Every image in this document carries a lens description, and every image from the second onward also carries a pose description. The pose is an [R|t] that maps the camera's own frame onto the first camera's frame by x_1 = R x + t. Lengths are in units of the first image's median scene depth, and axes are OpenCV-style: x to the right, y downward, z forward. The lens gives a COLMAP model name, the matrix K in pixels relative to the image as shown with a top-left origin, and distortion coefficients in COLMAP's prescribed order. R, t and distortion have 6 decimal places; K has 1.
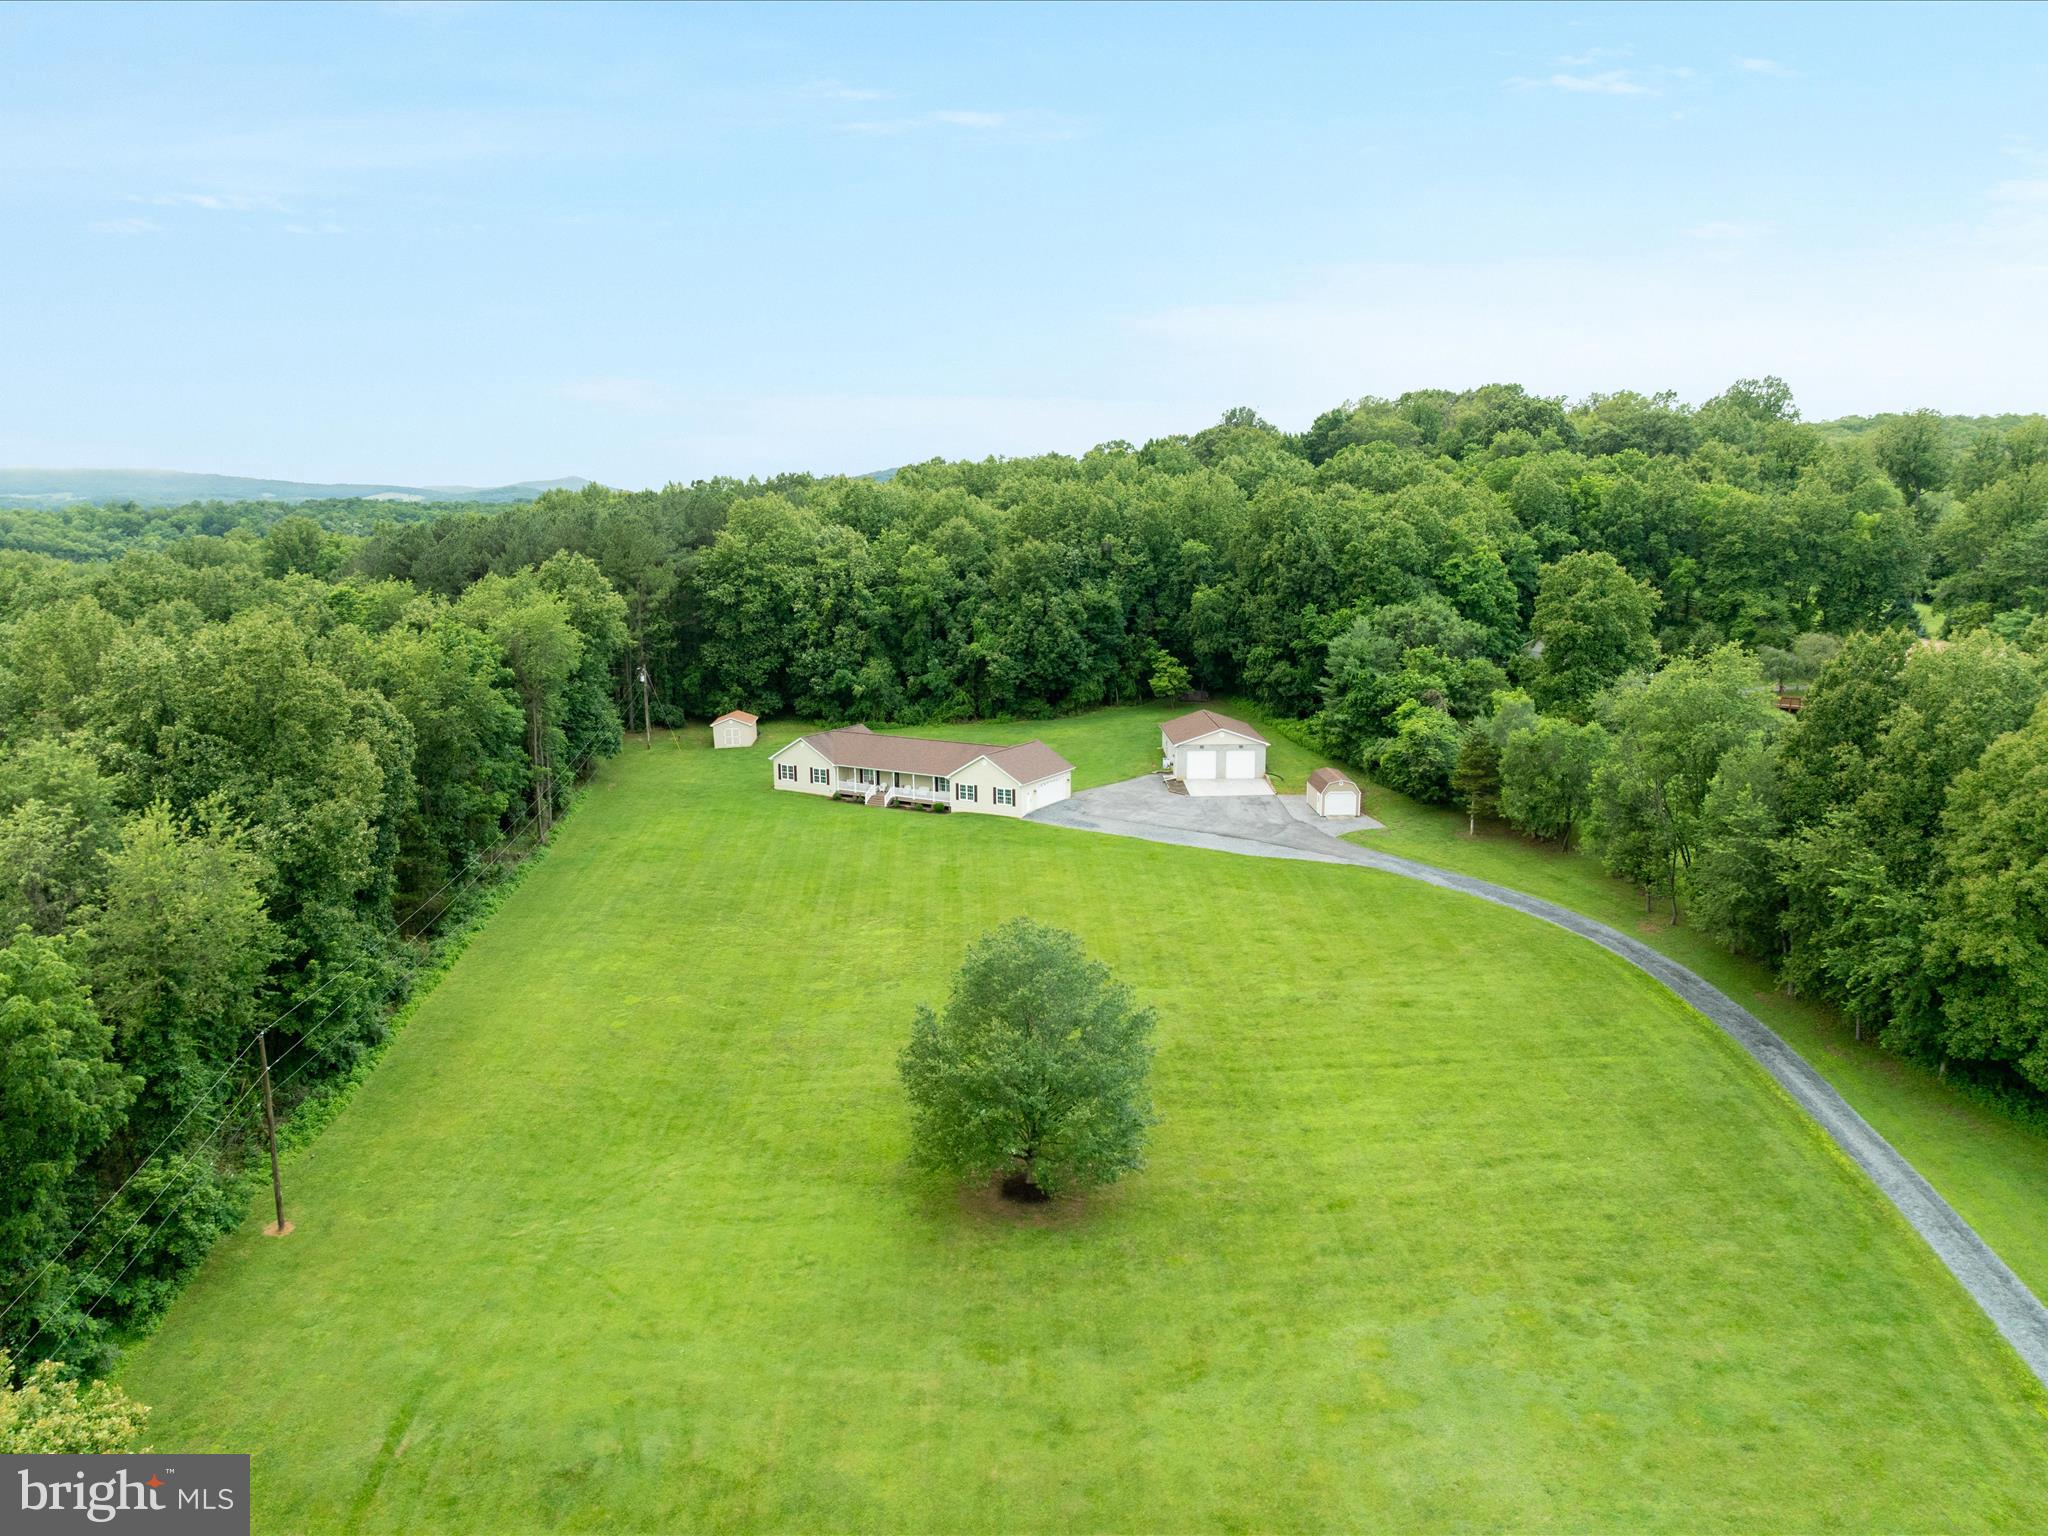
lens RADIAL K [[1454.4, 0, 1024.0], [0, 1454.4, 768.0], [0, 0, 1]] dist [-0.031408, -0.001445]
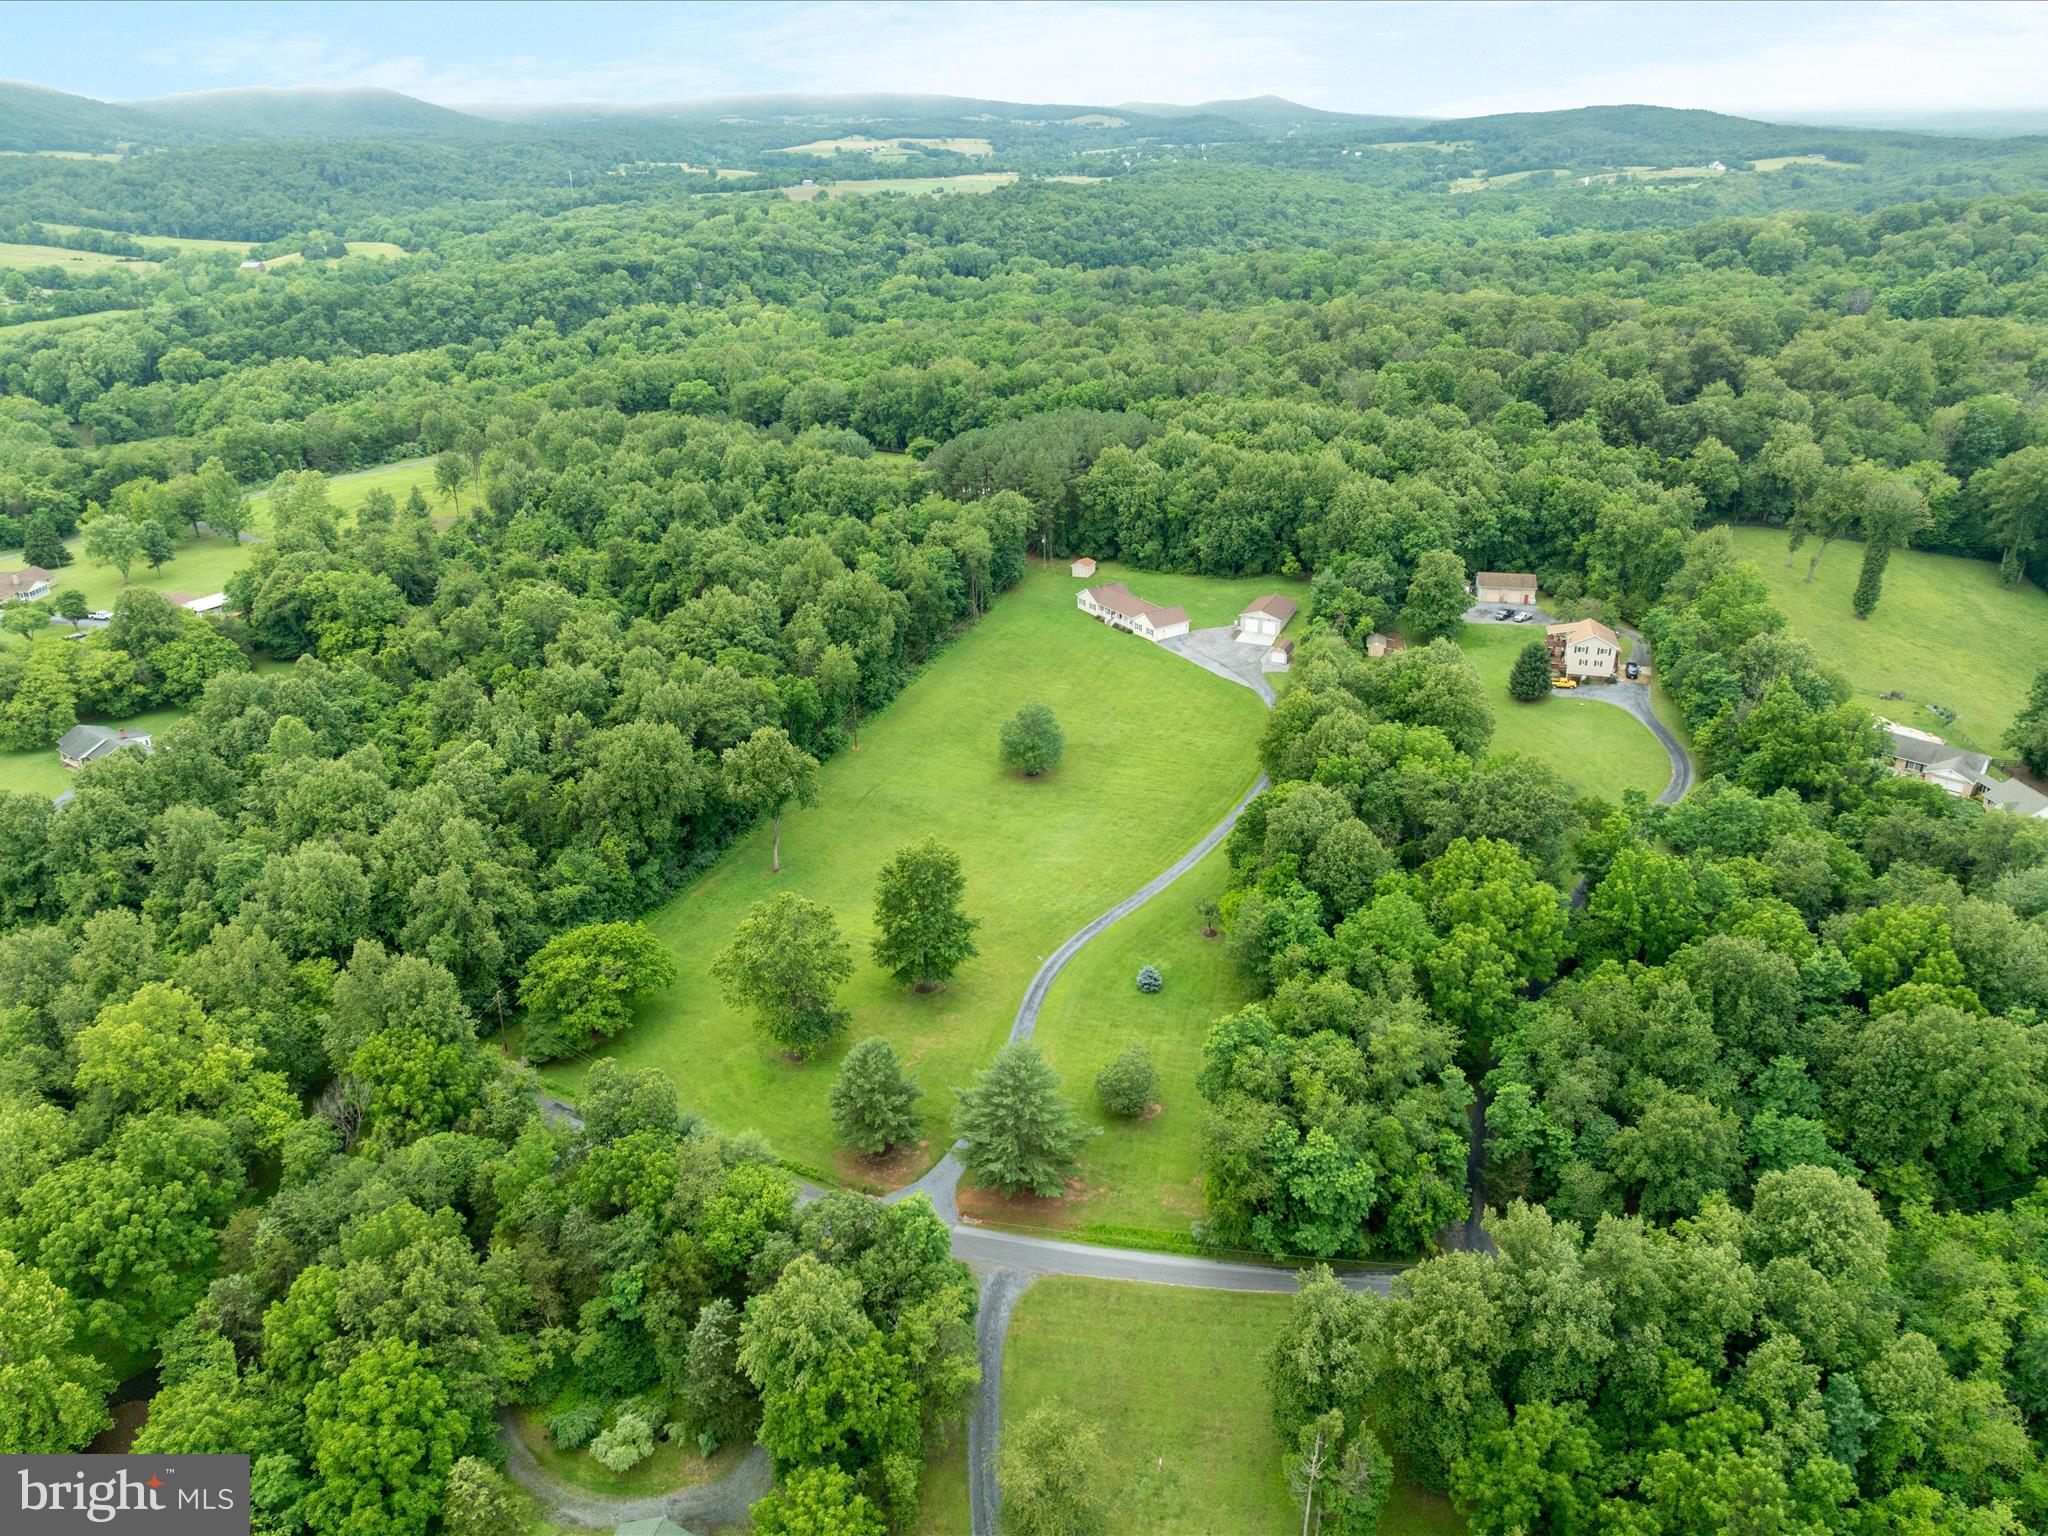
lens RADIAL K [[1454.4, 0, 1024.0], [0, 1454.4, 768.0], [0, 0, 1]] dist [-0.031408, -0.001445]
pose [[0.898377, 0.181843, -0.399816, 0.619953], [-0.077541, 0.961638, 0.263135, -0.294017], [0.432327, -0.205392, 0.878013, -0.956333]]
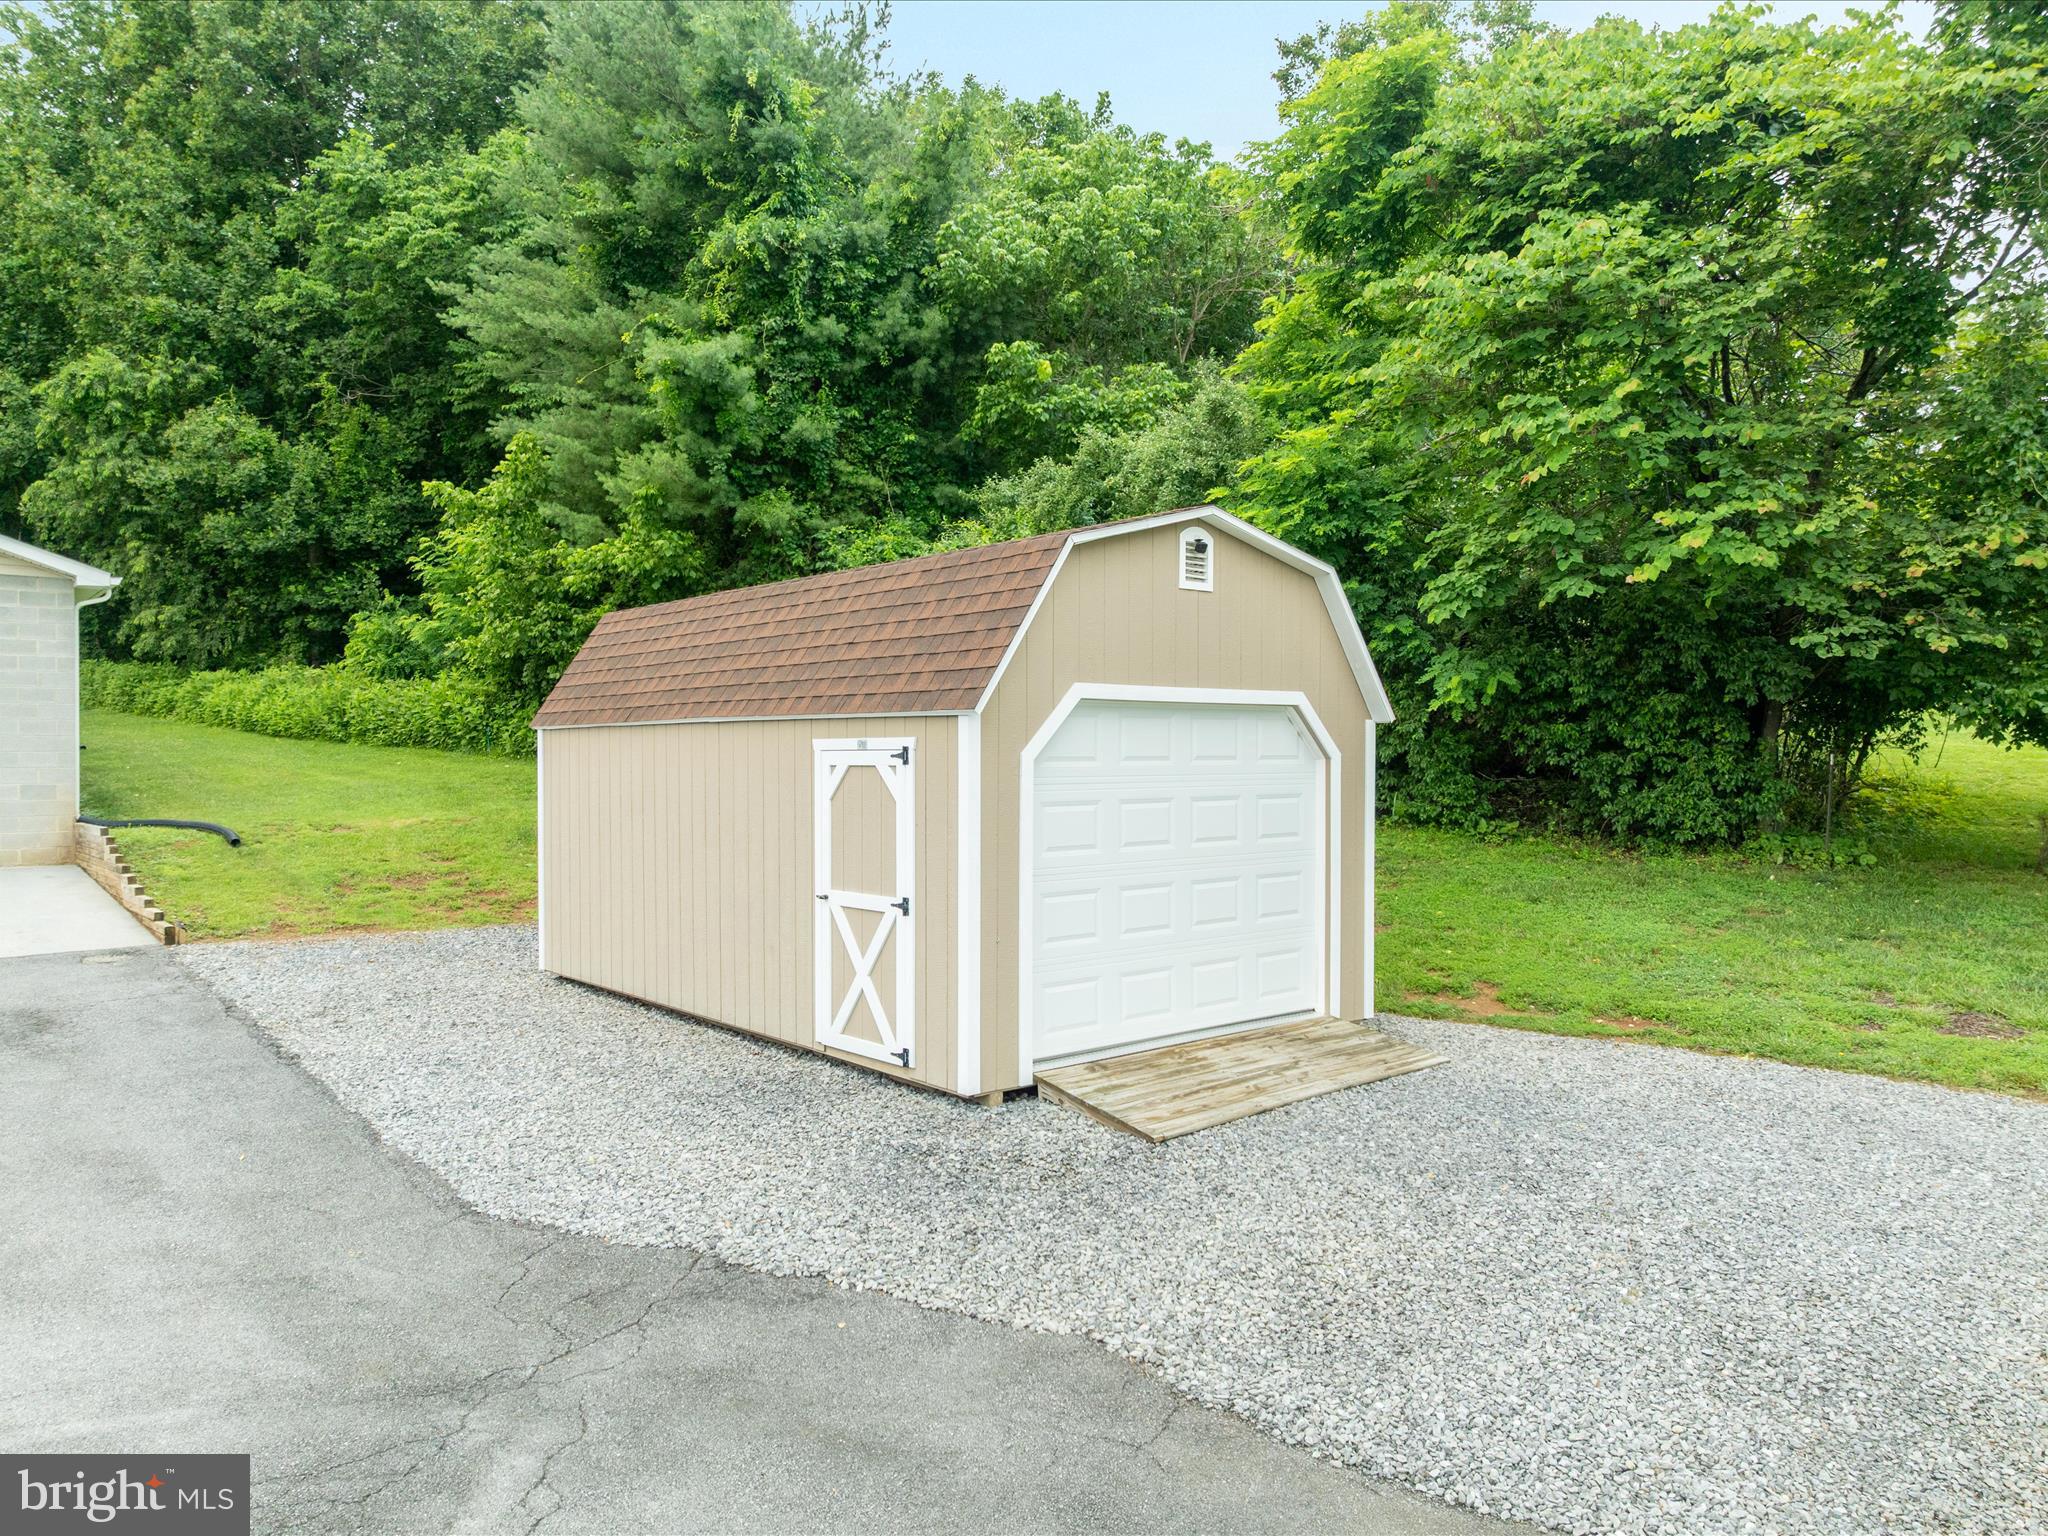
lens RADIAL K [[1454.4, 0, 1024.0], [0, 1454.4, 768.0], [0, 0, 1]] dist [-0.031408, -0.001445]
pose [[0.780048, 0.003961, 0.625708, 0.129049], [0.106873, 0.984443, -0.139467, 0.021161], [-0.616526, 0.175662, 0.767489, 0.722196]]
